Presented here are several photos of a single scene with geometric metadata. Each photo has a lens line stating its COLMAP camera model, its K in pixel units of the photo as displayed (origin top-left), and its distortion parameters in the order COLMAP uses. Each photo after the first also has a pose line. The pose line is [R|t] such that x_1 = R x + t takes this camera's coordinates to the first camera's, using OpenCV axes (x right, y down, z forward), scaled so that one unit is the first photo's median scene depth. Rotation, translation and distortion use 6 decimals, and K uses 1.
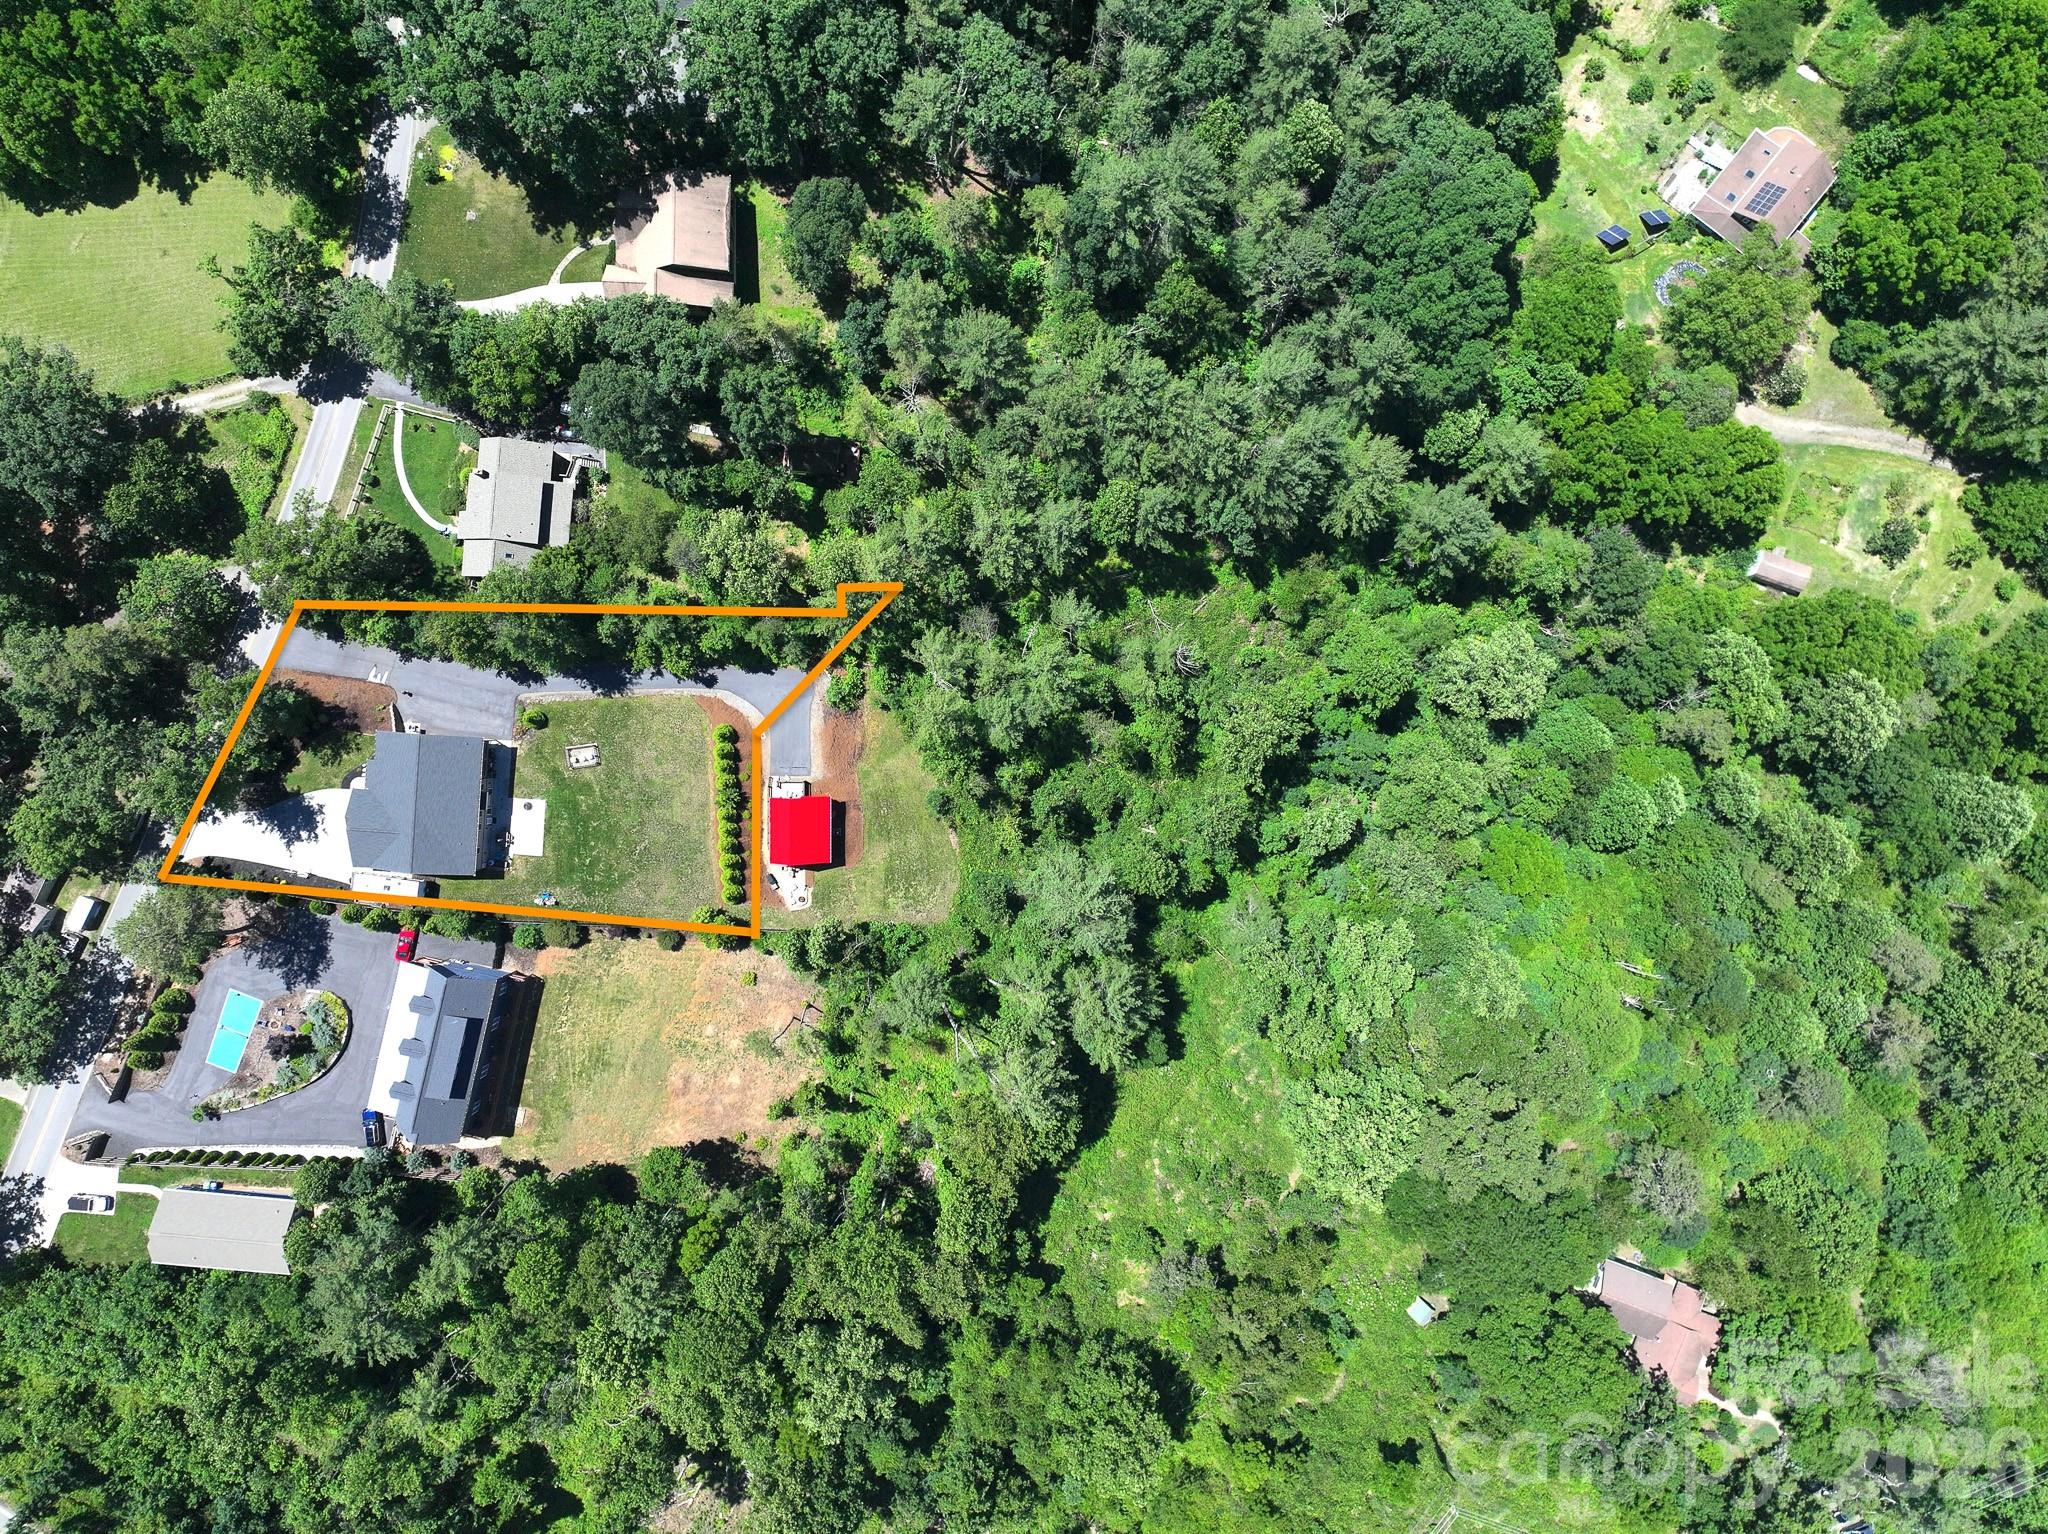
lens RADIAL K [[1437.4, 0, 1032.6], [0, 1437.4, 771.1], [0, 0, 1]] dist [0.007105, 0.007537]
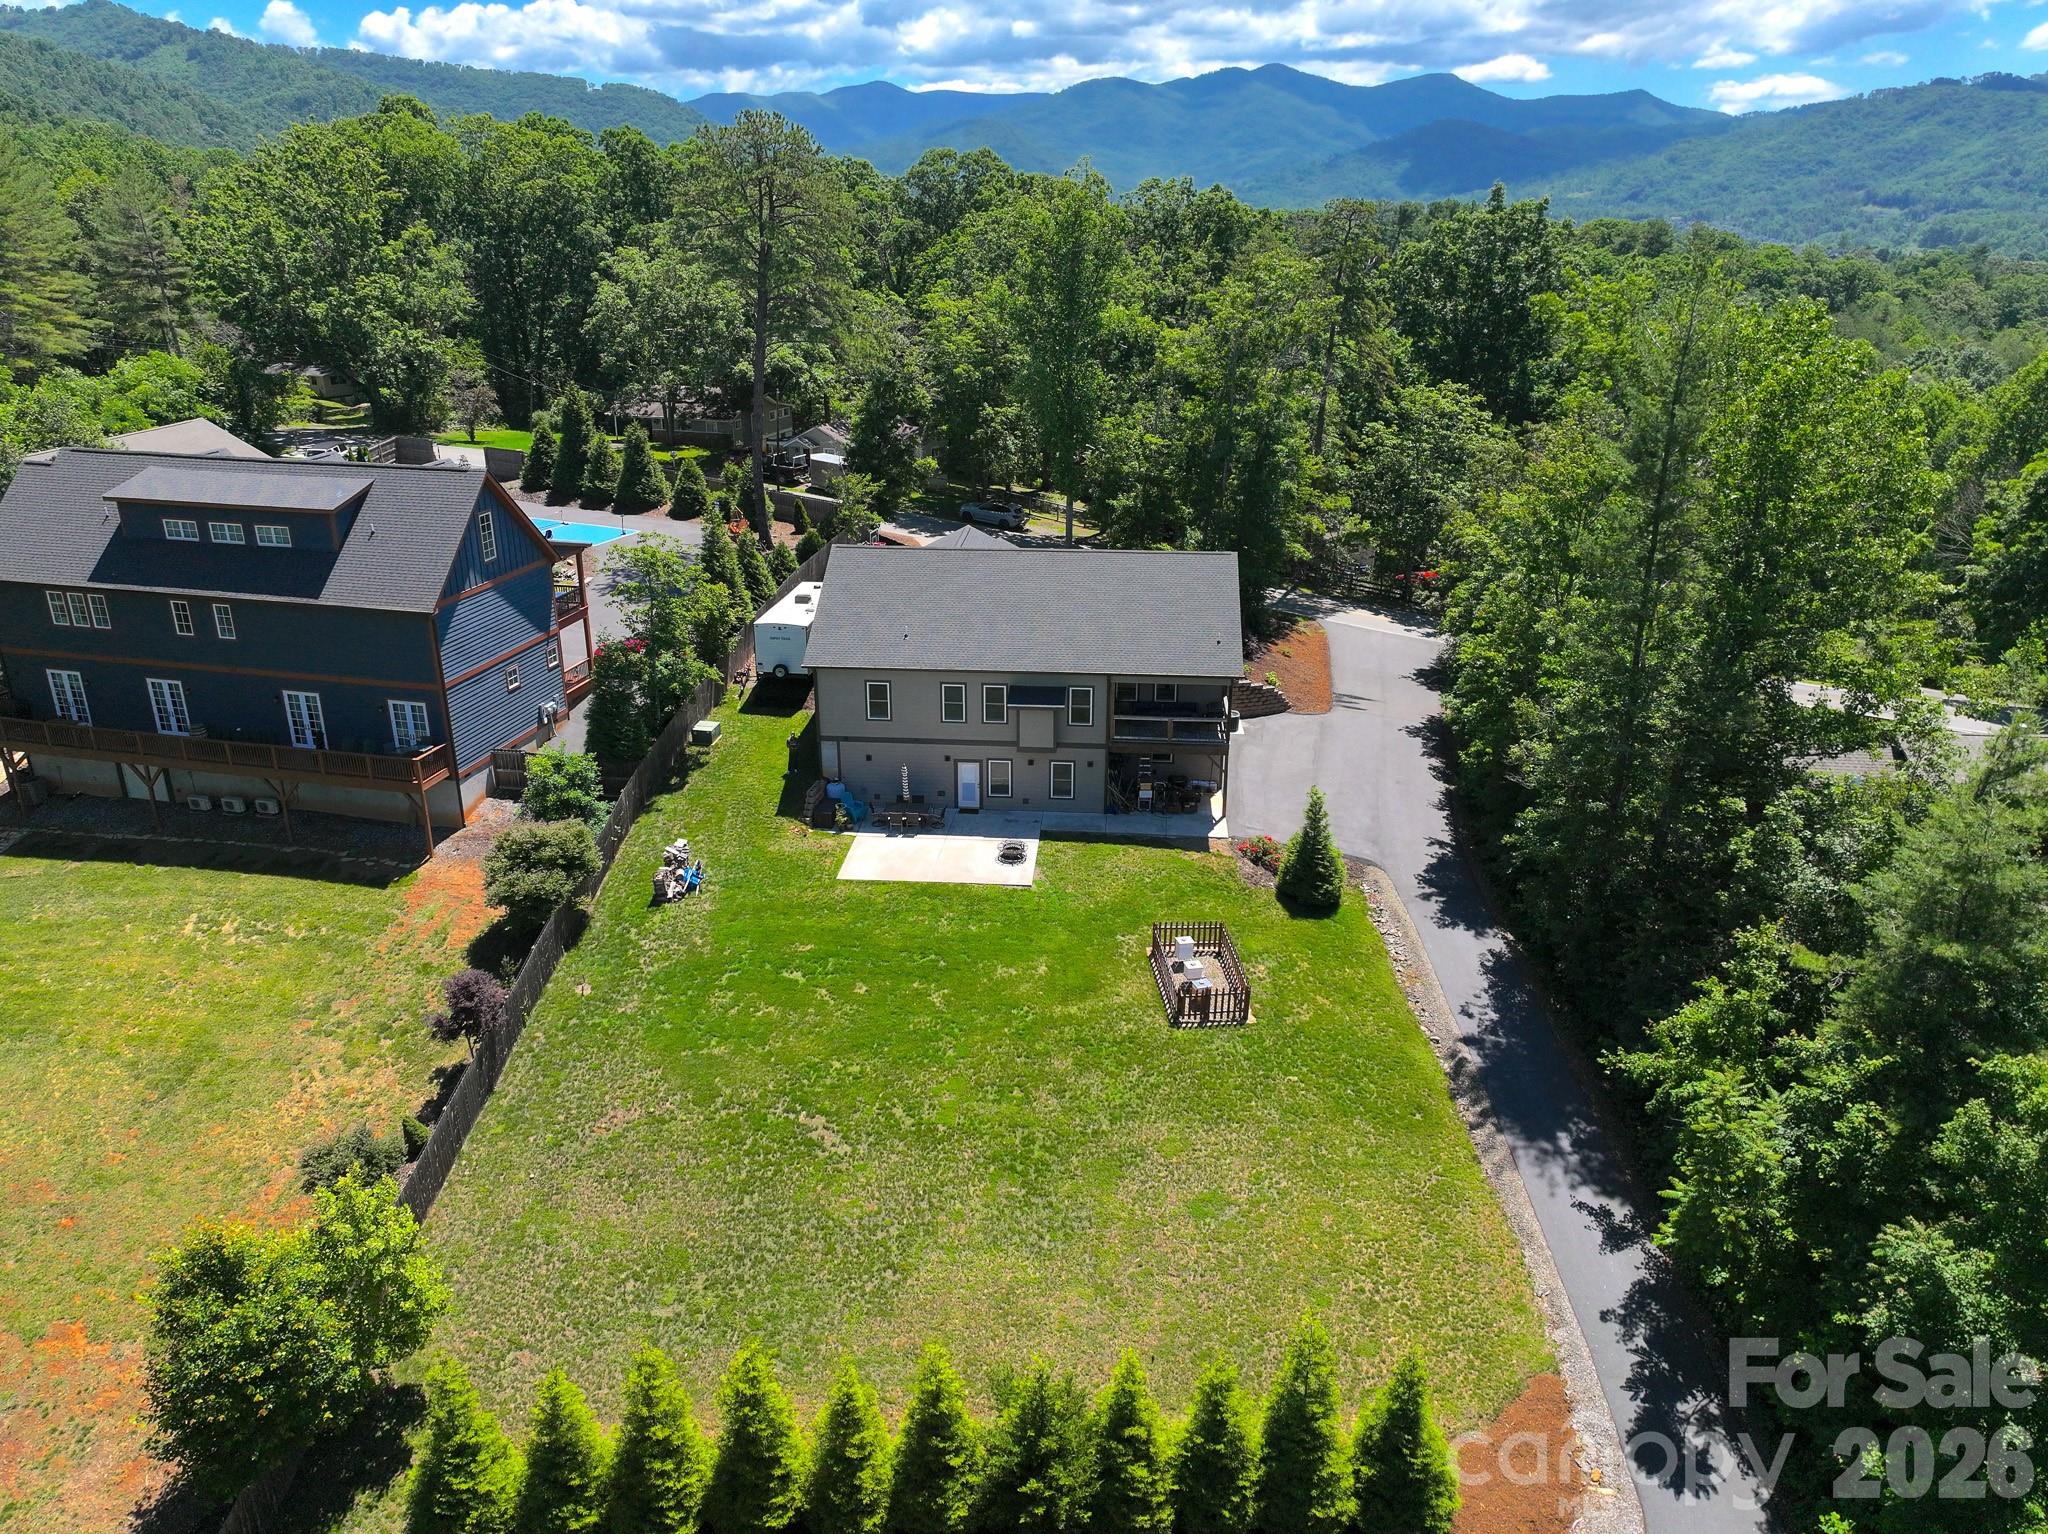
lens RADIAL K [[1437.4, 0, 1032.6], [0, 1437.4, 771.1], [0, 0, 1]] dist [0.007105, 0.007537]
pose [[-0.003016, 0.346736, -0.937958, -0.084242], [-0.999622, -0.026671, -0.006645, 0.023040], [-0.027321, 0.937584, 0.346685, 0.896948]]
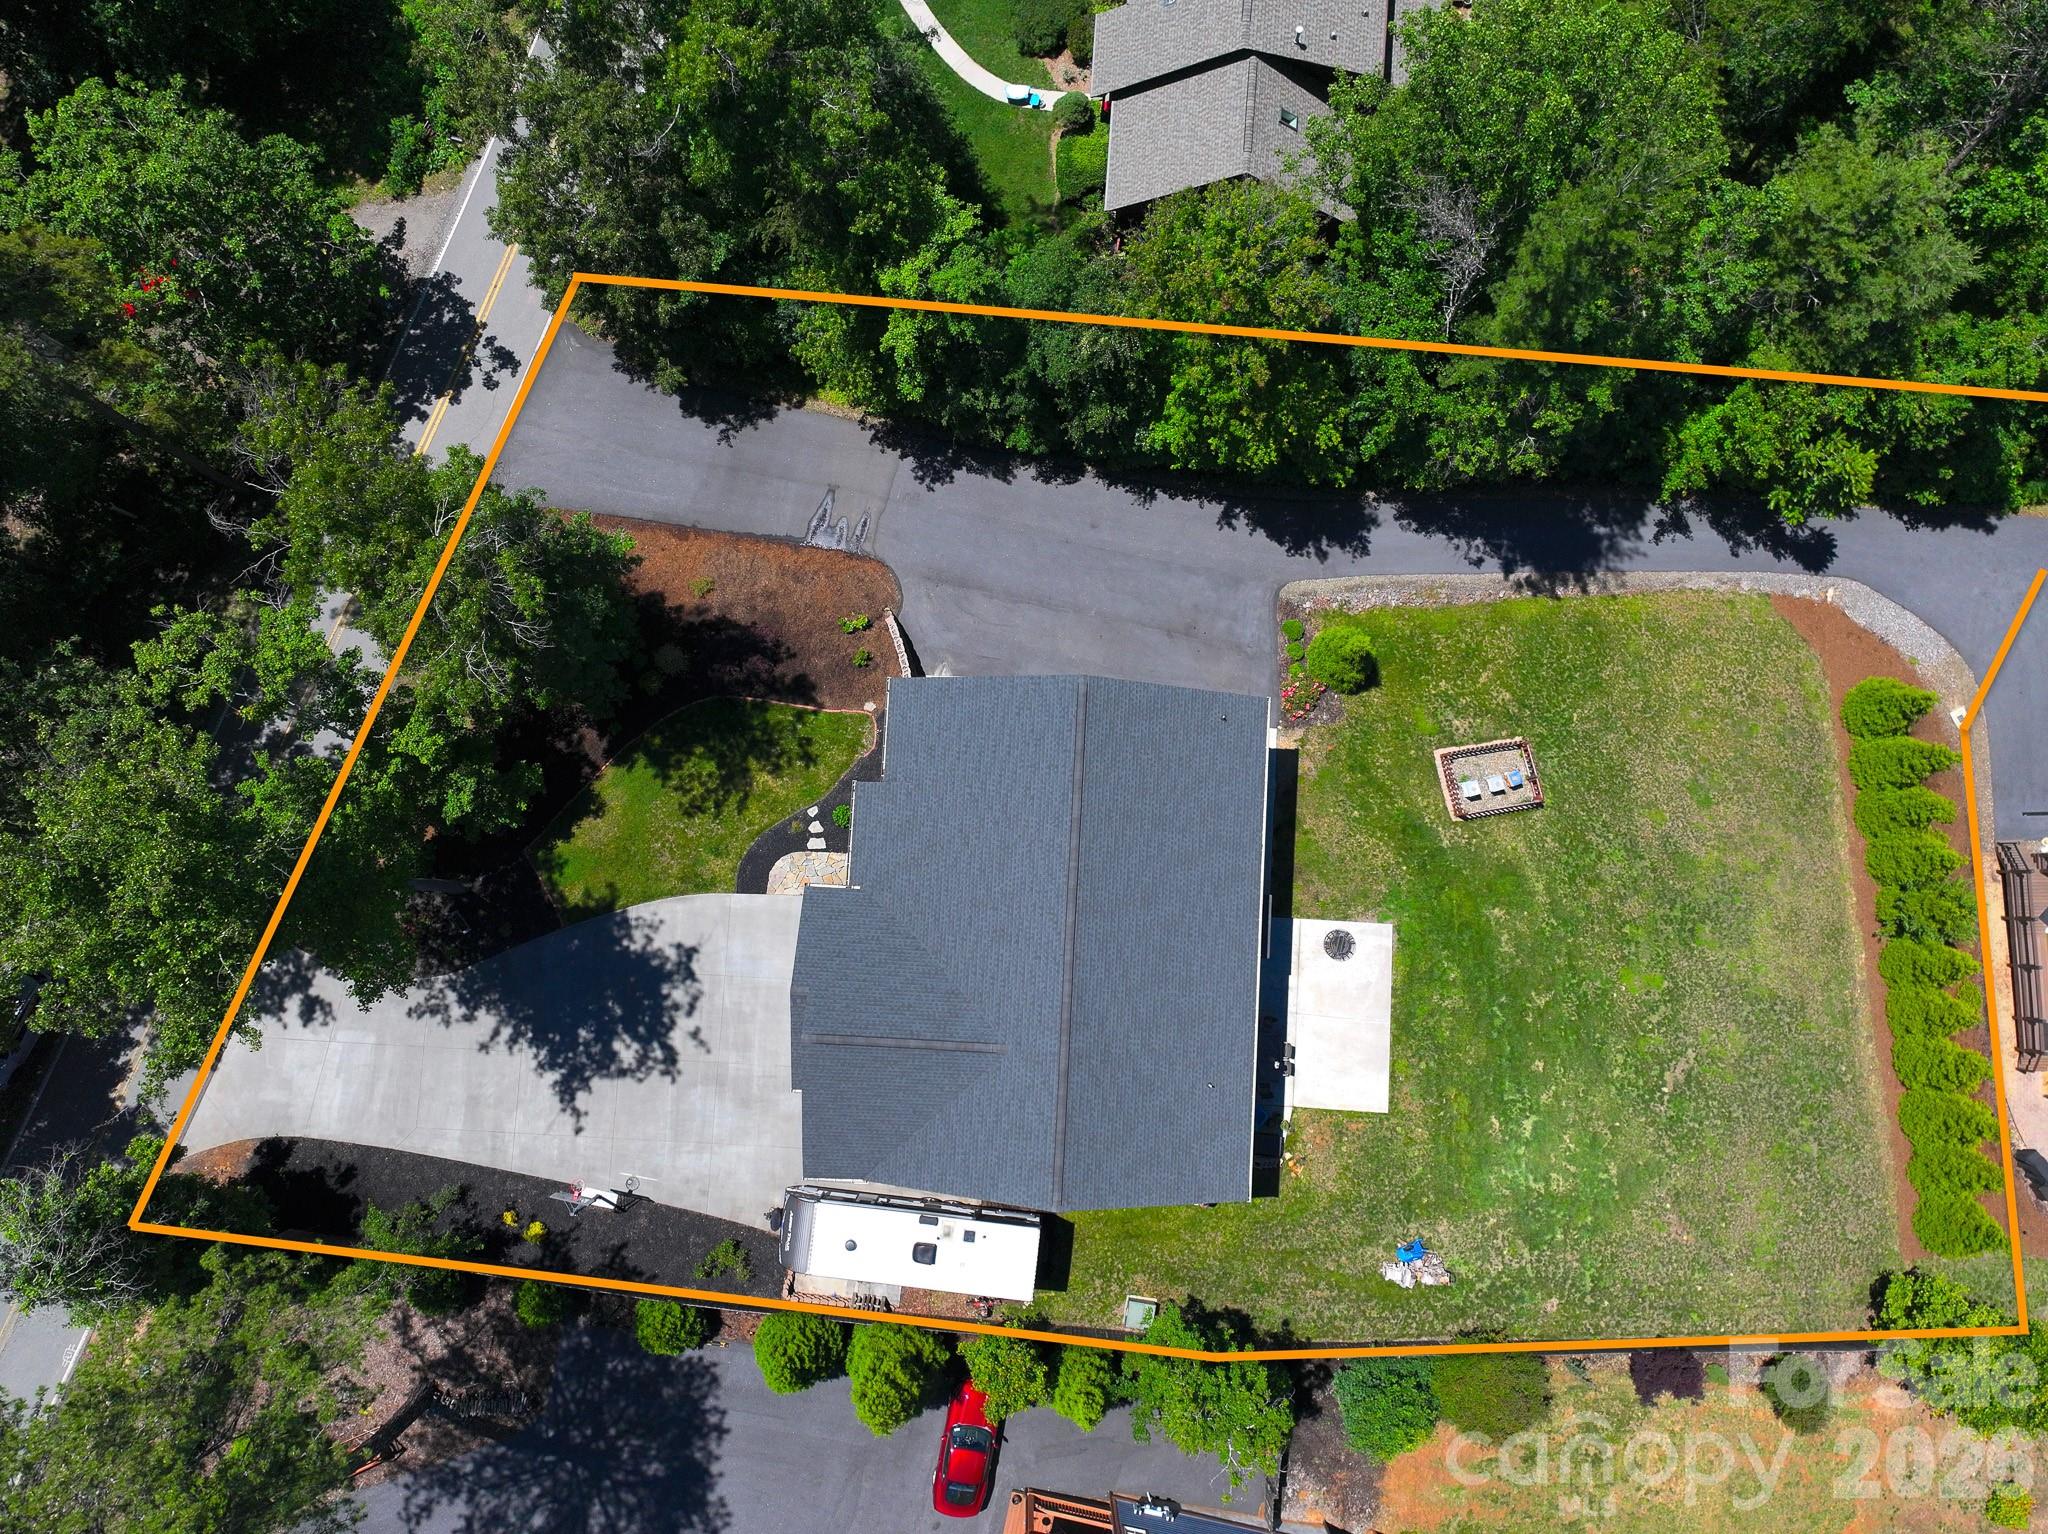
lens RADIAL K [[1437.4, 0, 1032.6], [0, 1437.4, 771.1], [0, 0, 1]] dist [0.007105, 0.007537]
pose [[0.999697, -0.019129, -0.015473, -0.415558], [0.017303, 0.993716, -0.110586, 0.020763], [0.017492, 0.110285, 0.993746, 0.709724]]
